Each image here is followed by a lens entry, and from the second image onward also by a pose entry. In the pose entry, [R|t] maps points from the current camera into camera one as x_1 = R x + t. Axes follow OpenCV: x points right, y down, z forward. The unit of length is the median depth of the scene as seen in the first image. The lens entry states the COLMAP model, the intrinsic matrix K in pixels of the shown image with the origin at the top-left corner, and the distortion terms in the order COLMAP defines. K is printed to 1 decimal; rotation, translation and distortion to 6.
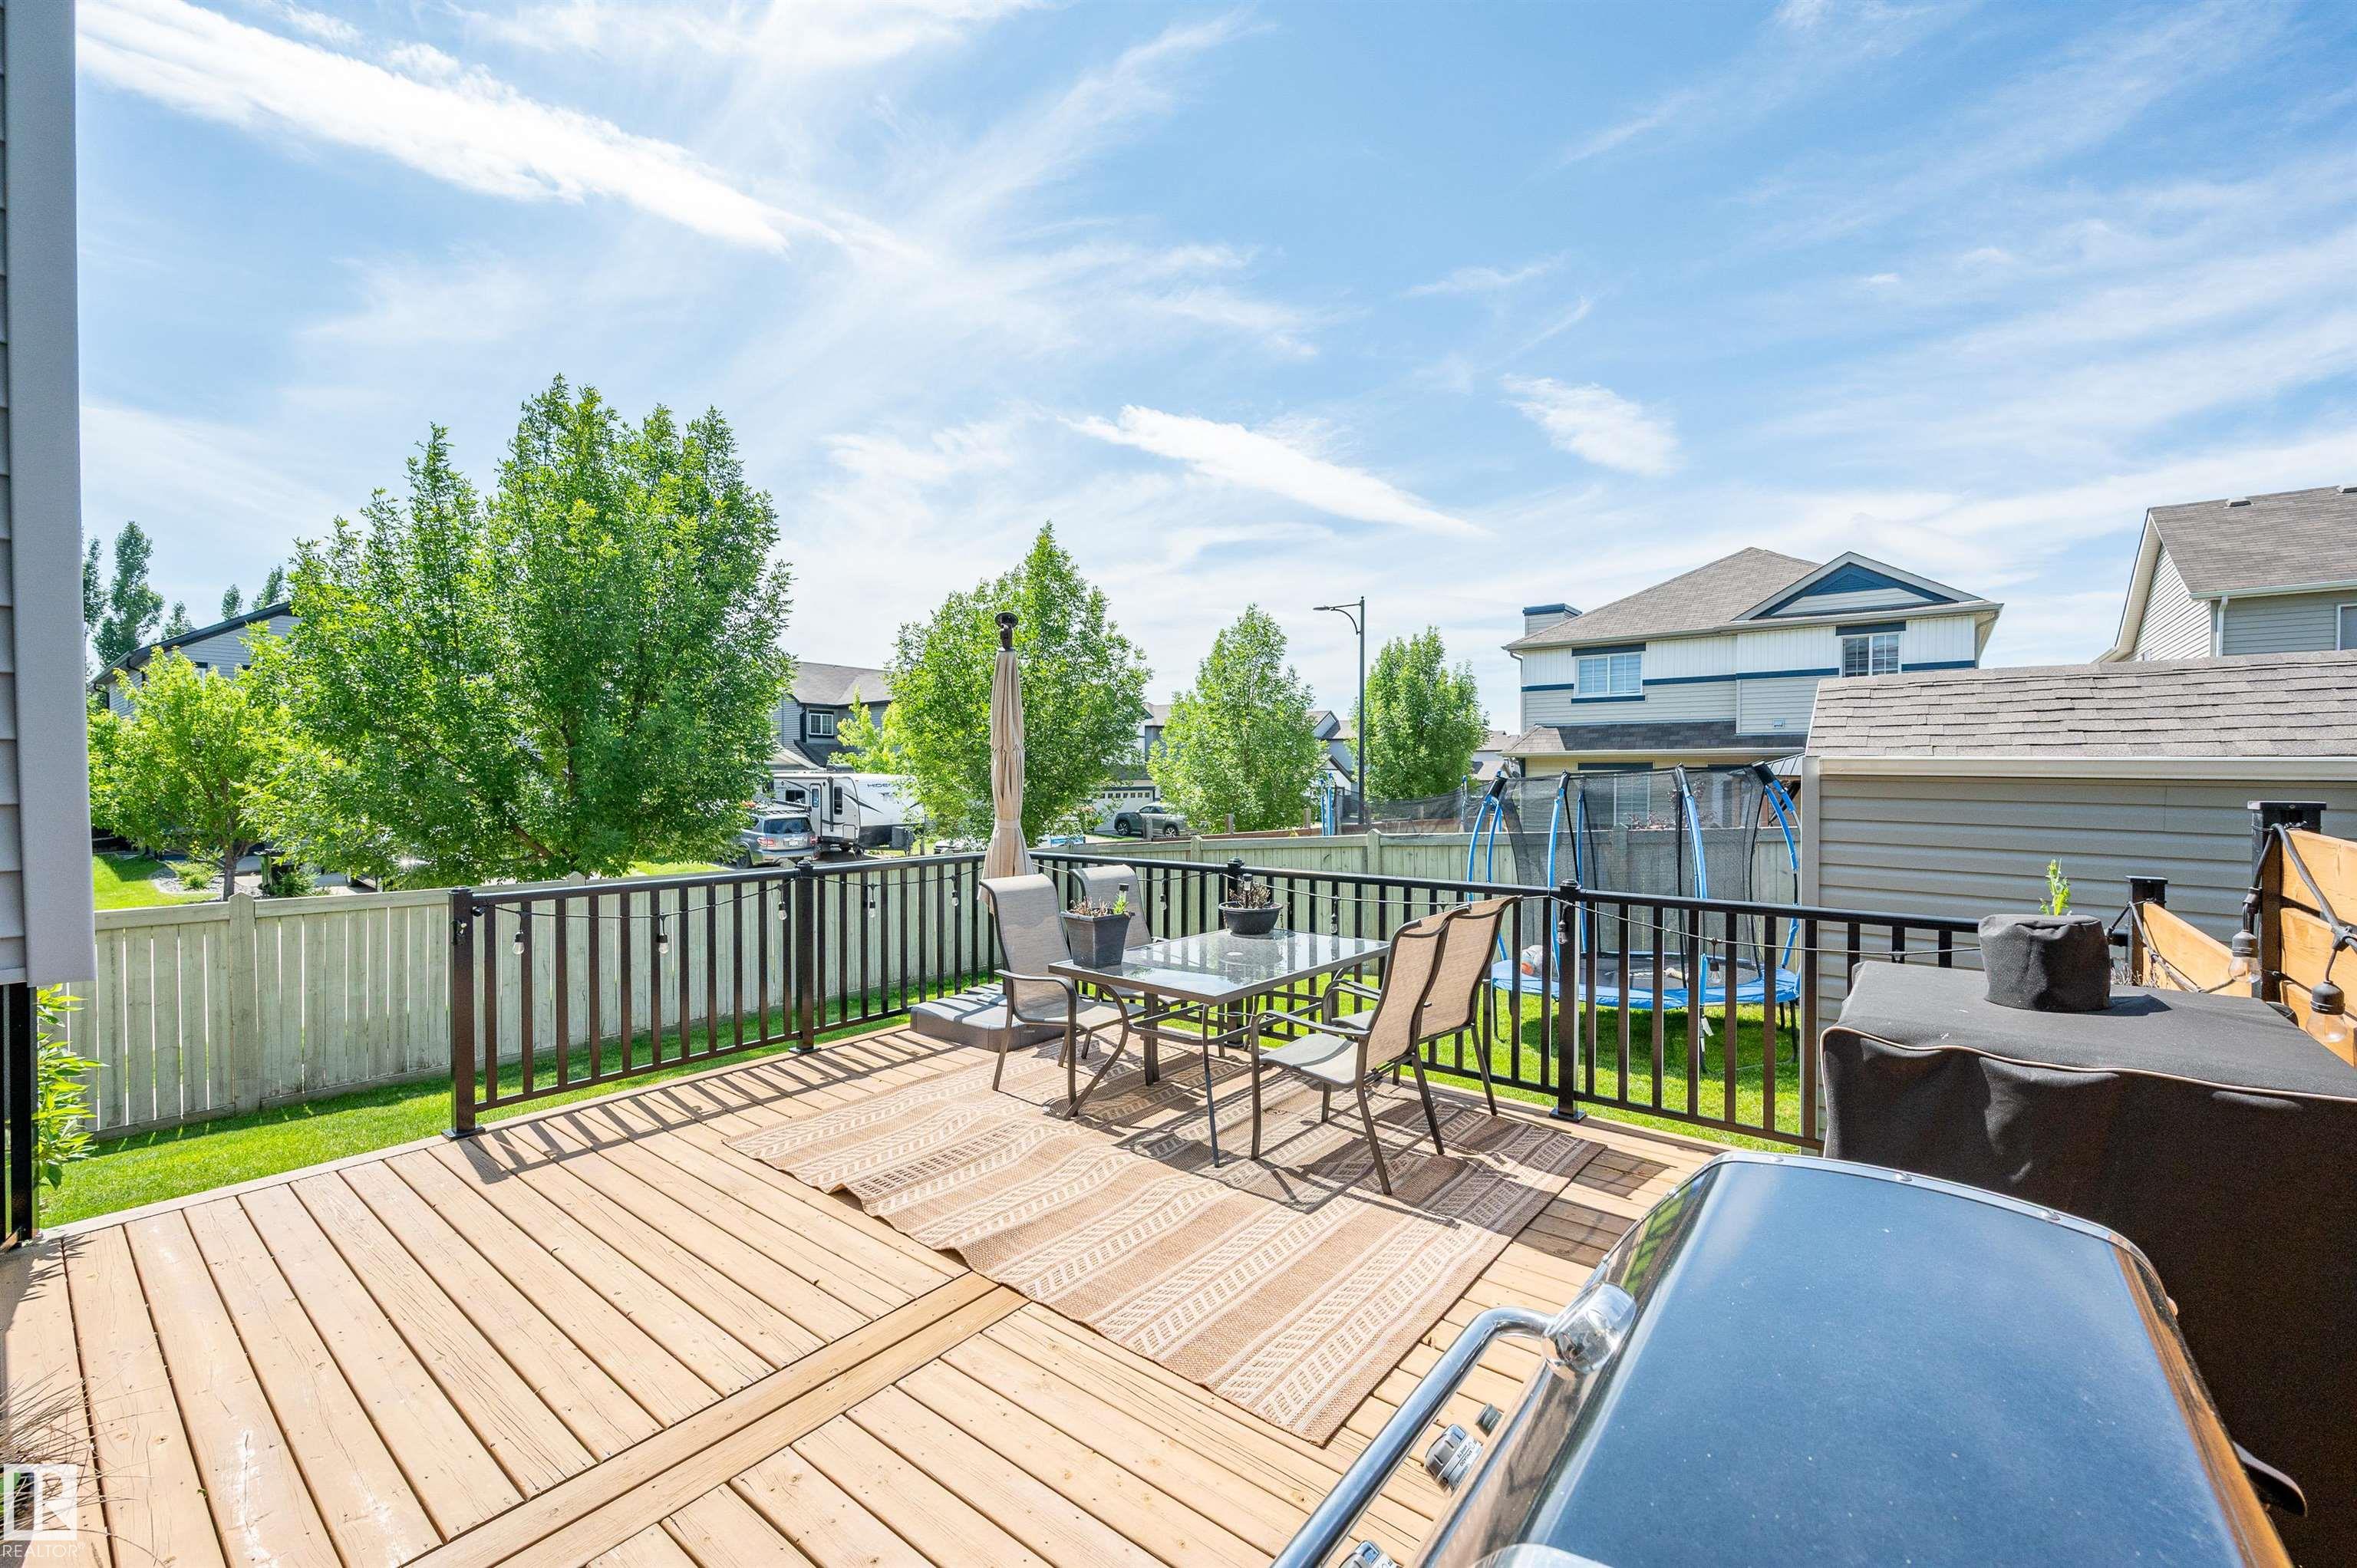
lens RADIAL K [[944.1, 0, 1178.5], [0, 944.1, 784.0], [0, 0, 1]] dist [-0.002470, 0.000186]
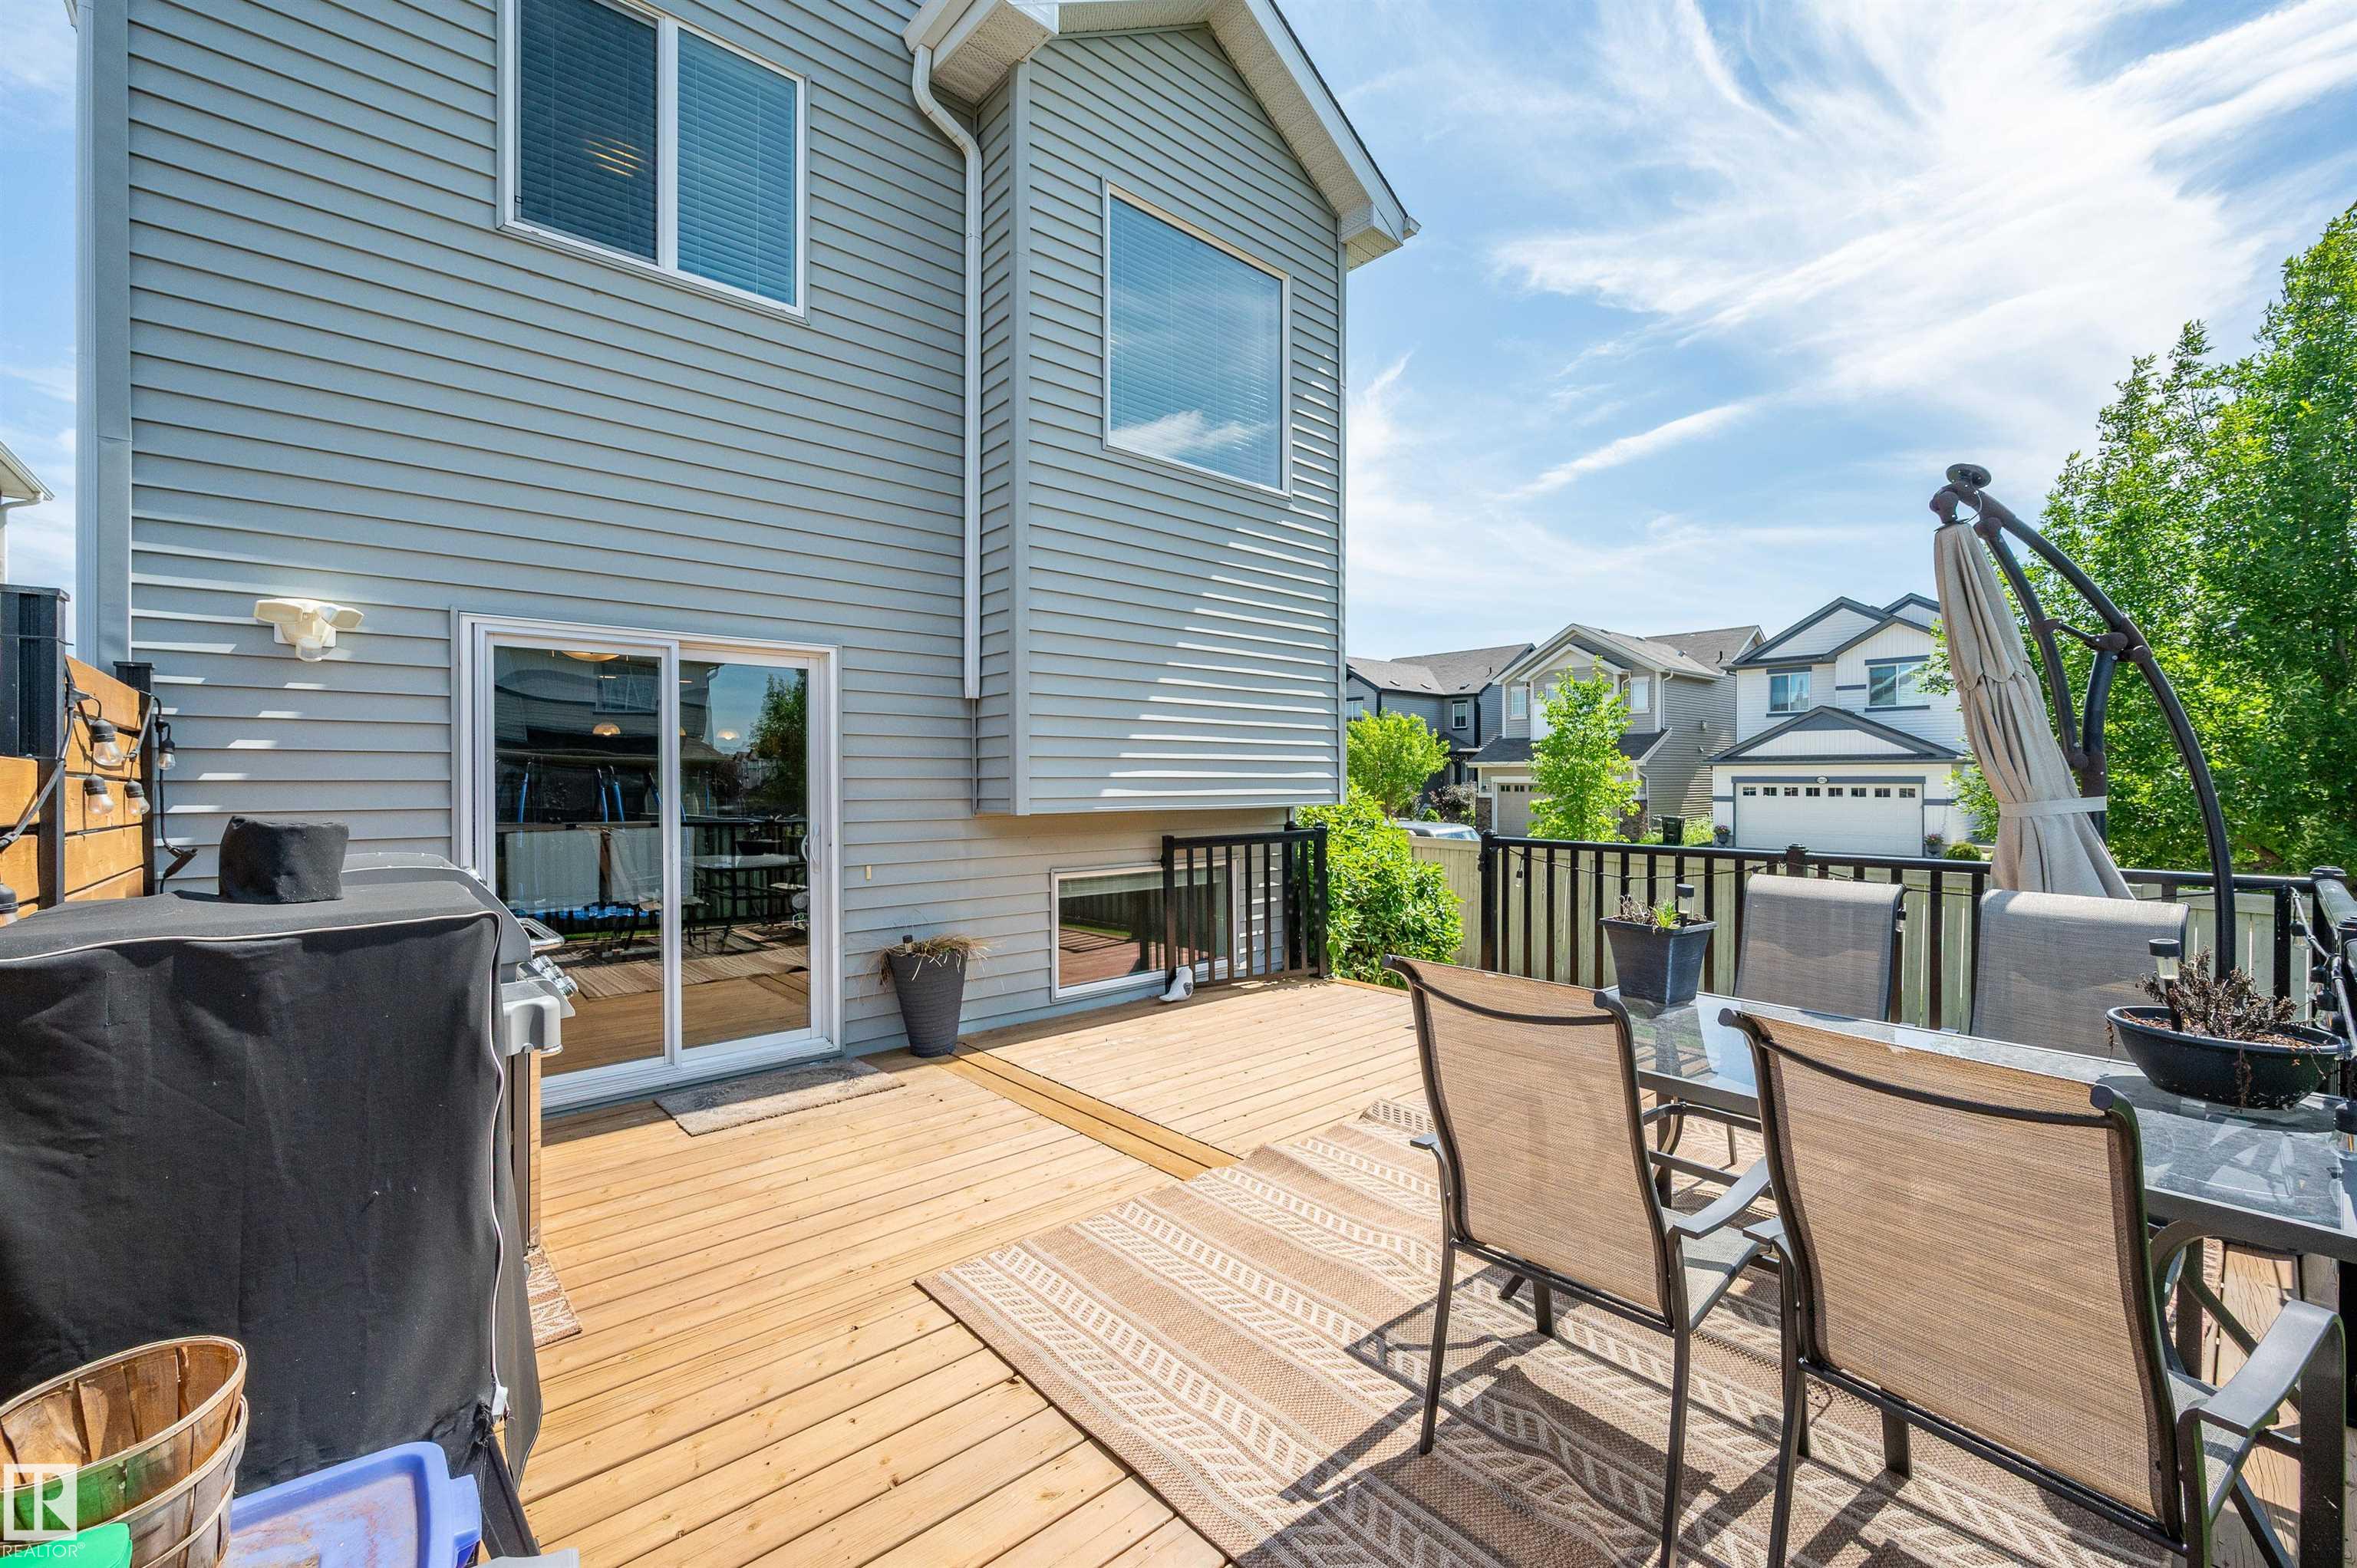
lens RADIAL K [[944.1, 0, 1178.5], [0, 944.1, 784.0], [0, 0, 1]] dist [-0.002470, 0.000186]
pose [[-0.182357, 0.001141, -0.983232, 0.748792], [-0.000963, 0.999999, 0.001339, 0.047415], [0.983232, 0.001191, -0.182355, 0.918514]]
